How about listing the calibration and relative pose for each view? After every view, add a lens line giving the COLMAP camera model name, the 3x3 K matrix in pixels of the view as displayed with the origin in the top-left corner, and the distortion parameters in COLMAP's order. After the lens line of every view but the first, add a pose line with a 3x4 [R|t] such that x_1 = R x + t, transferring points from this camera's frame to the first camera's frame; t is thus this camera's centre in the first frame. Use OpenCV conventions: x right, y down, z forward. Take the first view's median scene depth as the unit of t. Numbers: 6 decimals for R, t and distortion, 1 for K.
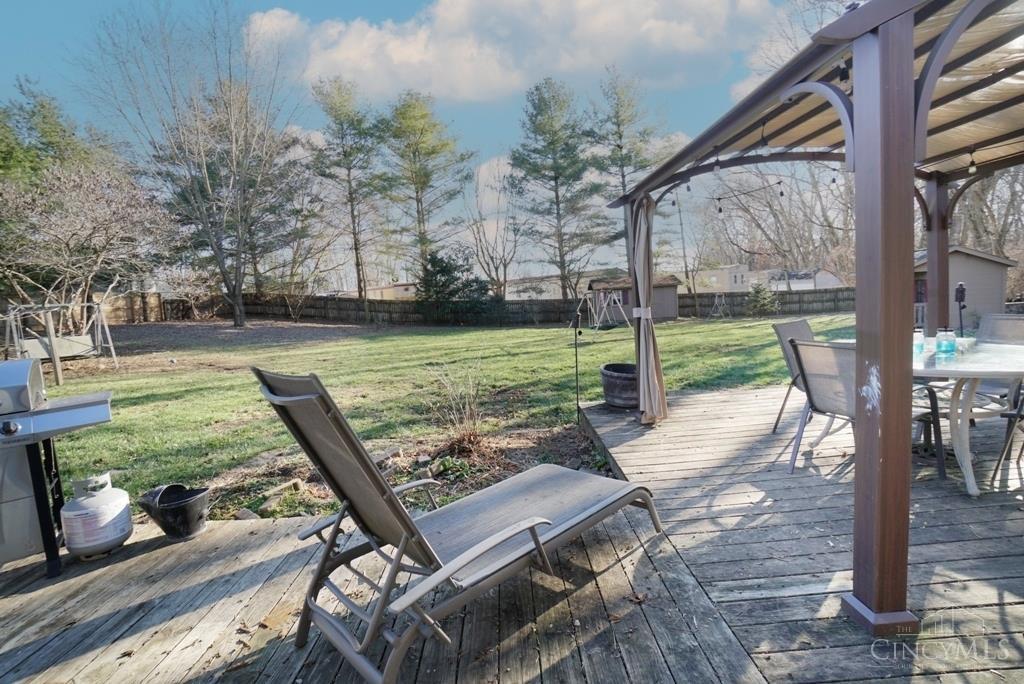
lens RADIAL K [[483.5, 0, 513.3], [0, 483.5, 333.4], [0, 0, 1]] dist [-0.063070, 0.023415]
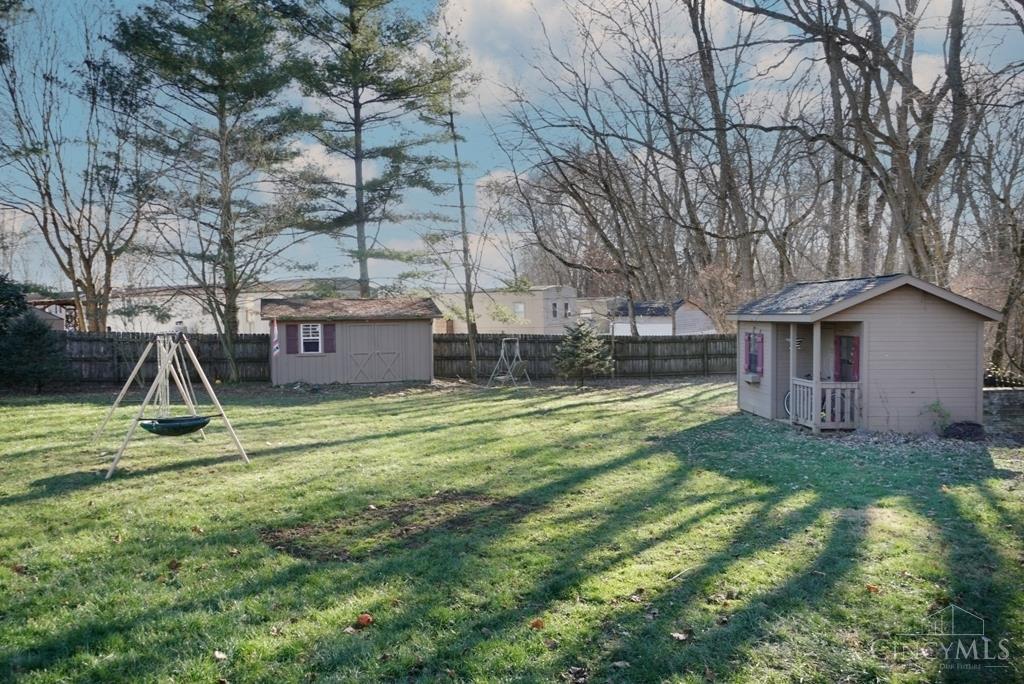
lens RADIAL K [[797.3, 0, 510.7], [0, 797.3, 336.5], [0, 0, 1]] dist [0.028401, 0.009476]
pose [[0.936274, 0.043069, 0.348620, 0.099516], [-0.022231, 0.997731, -0.063557, -0.023278], [-0.350566, 0.051757, 0.935107, 0.139425]]
